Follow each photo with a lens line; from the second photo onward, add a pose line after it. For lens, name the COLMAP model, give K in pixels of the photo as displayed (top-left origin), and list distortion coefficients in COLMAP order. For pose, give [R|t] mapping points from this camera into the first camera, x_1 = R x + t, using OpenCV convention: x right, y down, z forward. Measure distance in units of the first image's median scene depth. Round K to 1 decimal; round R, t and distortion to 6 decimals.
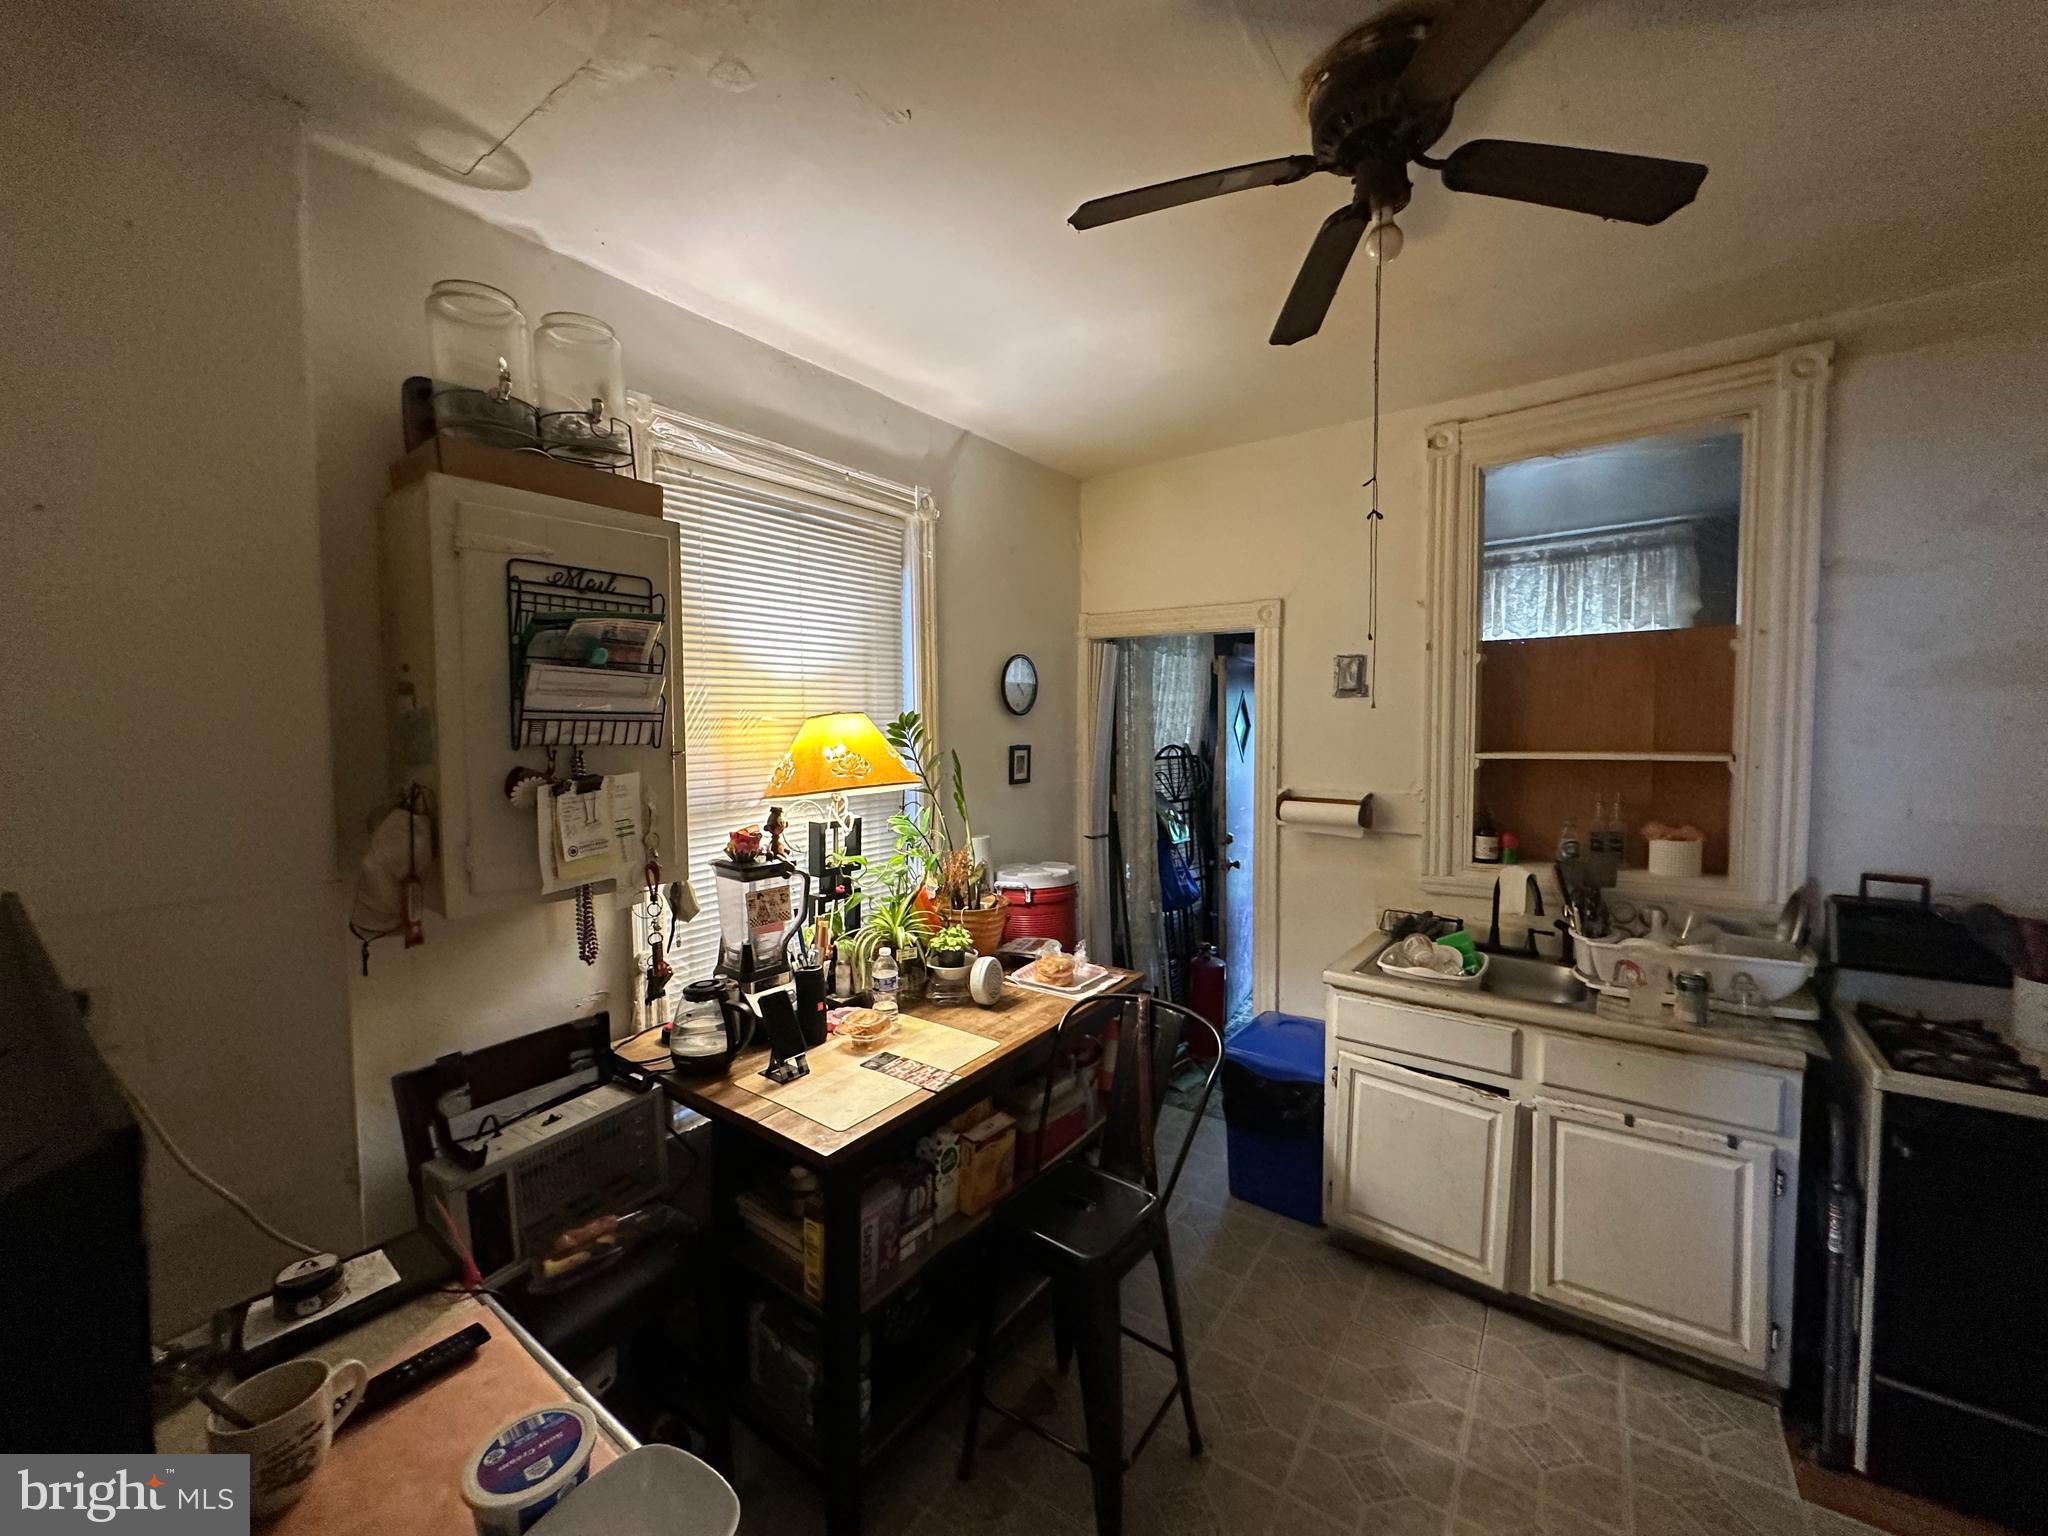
lens RADIAL K [[811.9, 0, 1024.7], [0, 811.9, 767.7], [0, 0, 1]] dist [-0.002138, 0.000754]
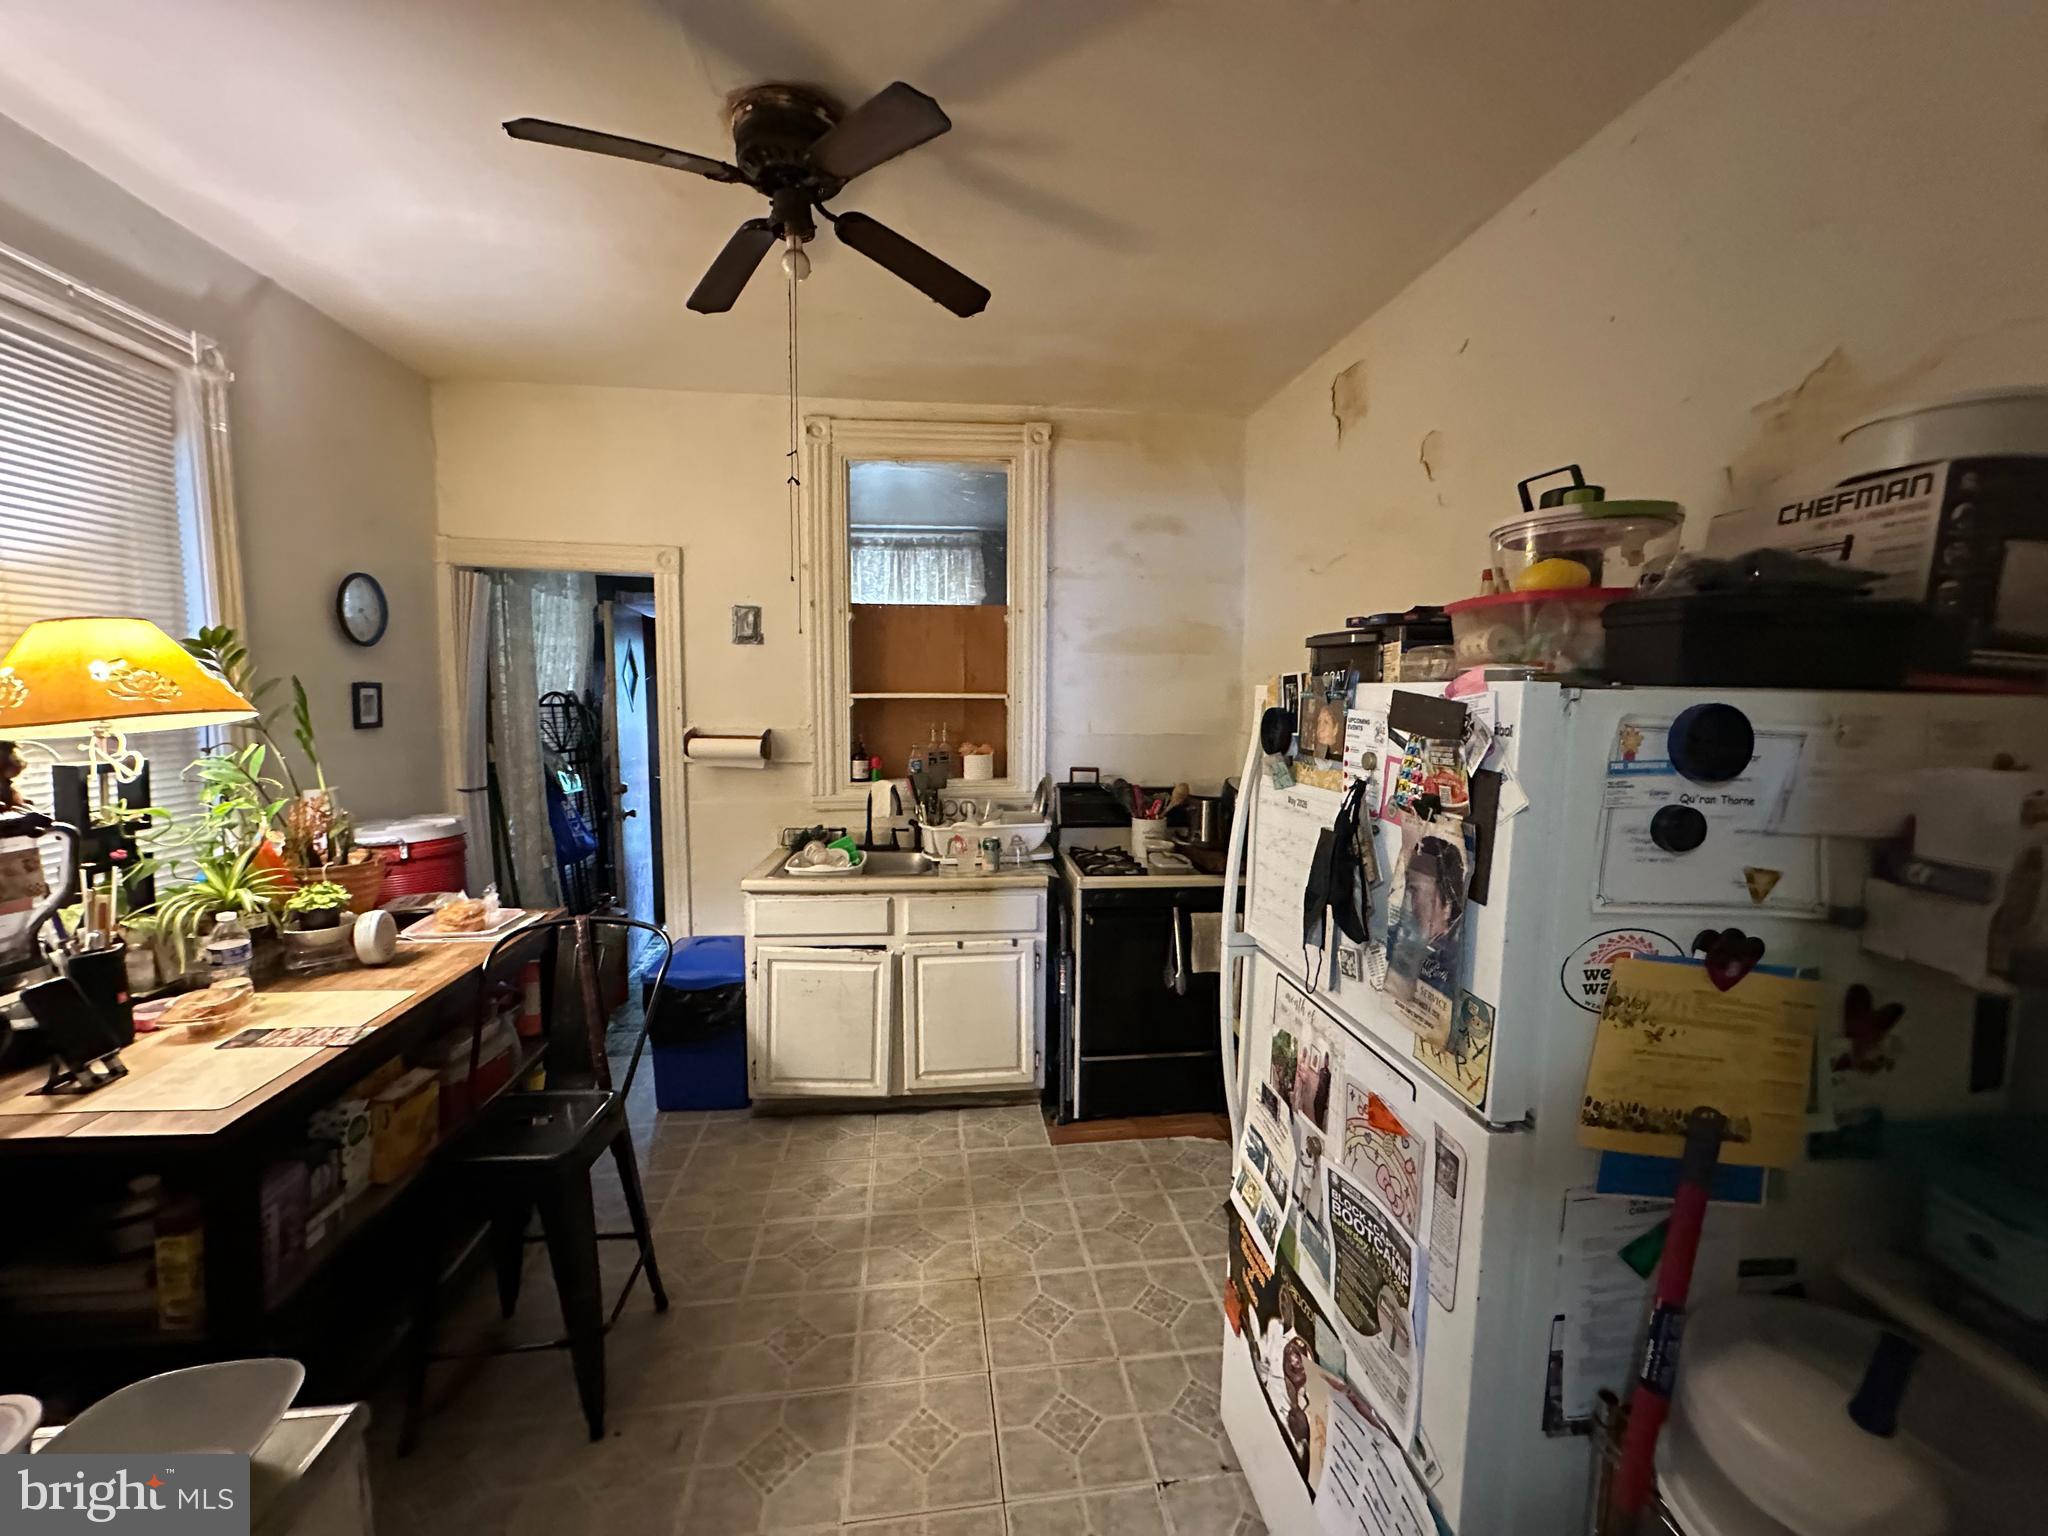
lens RADIAL K [[811.9, 0, 1023.1], [0, 811.9, 759.3], [0, 0, 1]] dist [-0.002138, 0.000754]
pose [[0.734837, -0.042603, 0.676905, -0.116390], [0.022036, 0.998998, 0.038953, 0.050608], [-0.677886, -0.013708, 0.735039, -0.111266]]
